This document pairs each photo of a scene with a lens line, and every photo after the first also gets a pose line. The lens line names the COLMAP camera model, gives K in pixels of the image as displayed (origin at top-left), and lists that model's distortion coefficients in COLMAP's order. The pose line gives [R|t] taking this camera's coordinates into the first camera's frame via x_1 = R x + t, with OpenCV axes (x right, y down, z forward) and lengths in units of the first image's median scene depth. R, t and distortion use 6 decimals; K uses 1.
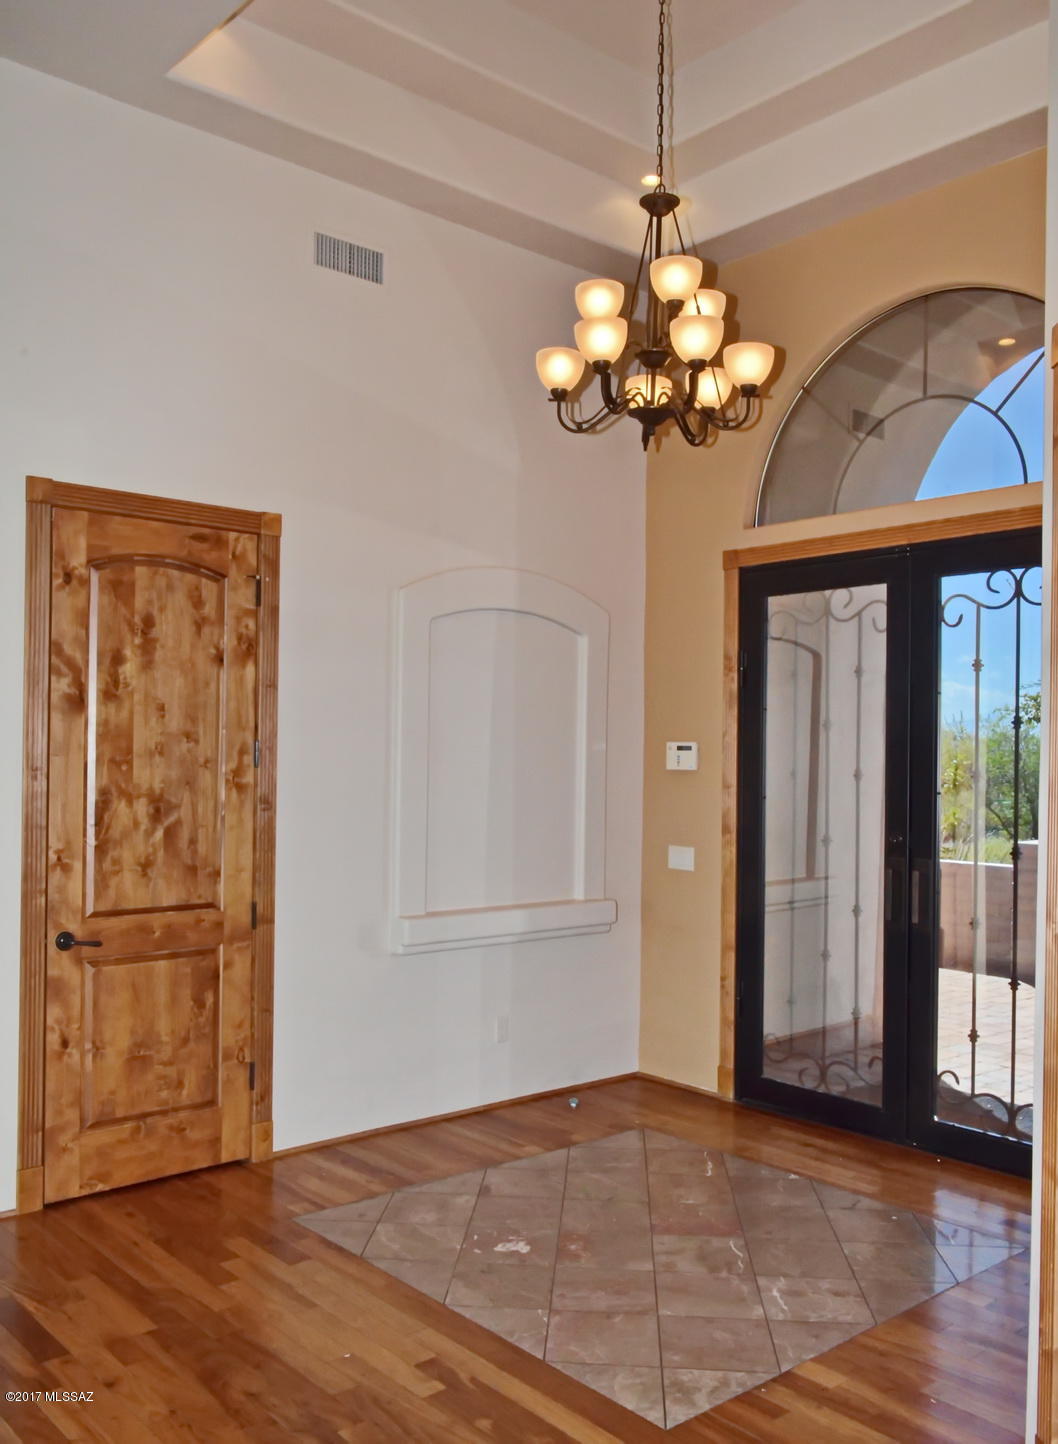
lens RADIAL K [[1265.5, 0, 529.6], [0, 1265.5, 718.9], [0, 0, 1]] dist [-0.031995, 0.011231]
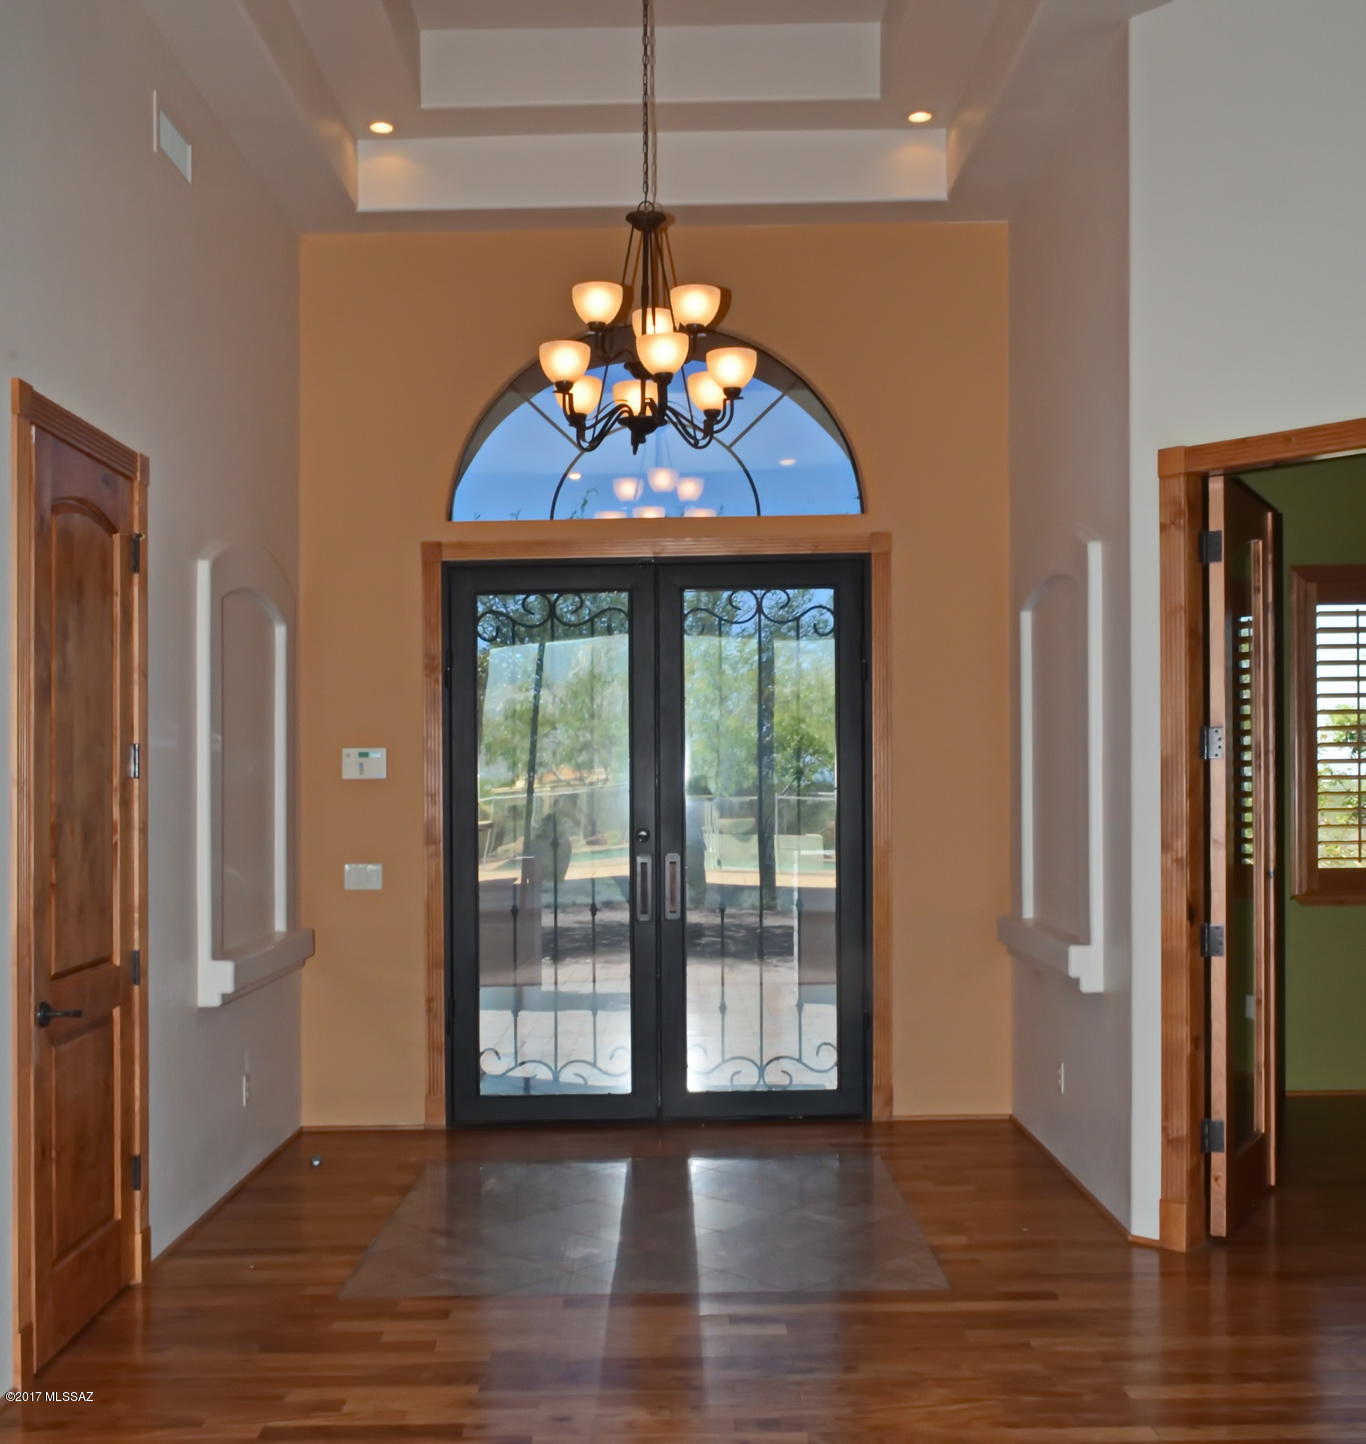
lens RADIAL K [[1614.6, 0, 682.4], [0, 1614.6, 727.8], [0, 0, 1]] dist [-0.002992, 0.000000]
pose [[0.665779, 0.002679, 0.746144, -0.732590], [0.002147, 0.999983, -0.005506, 0.013363], [-0.746146, 0.005268, 0.665762, 0.078620]]
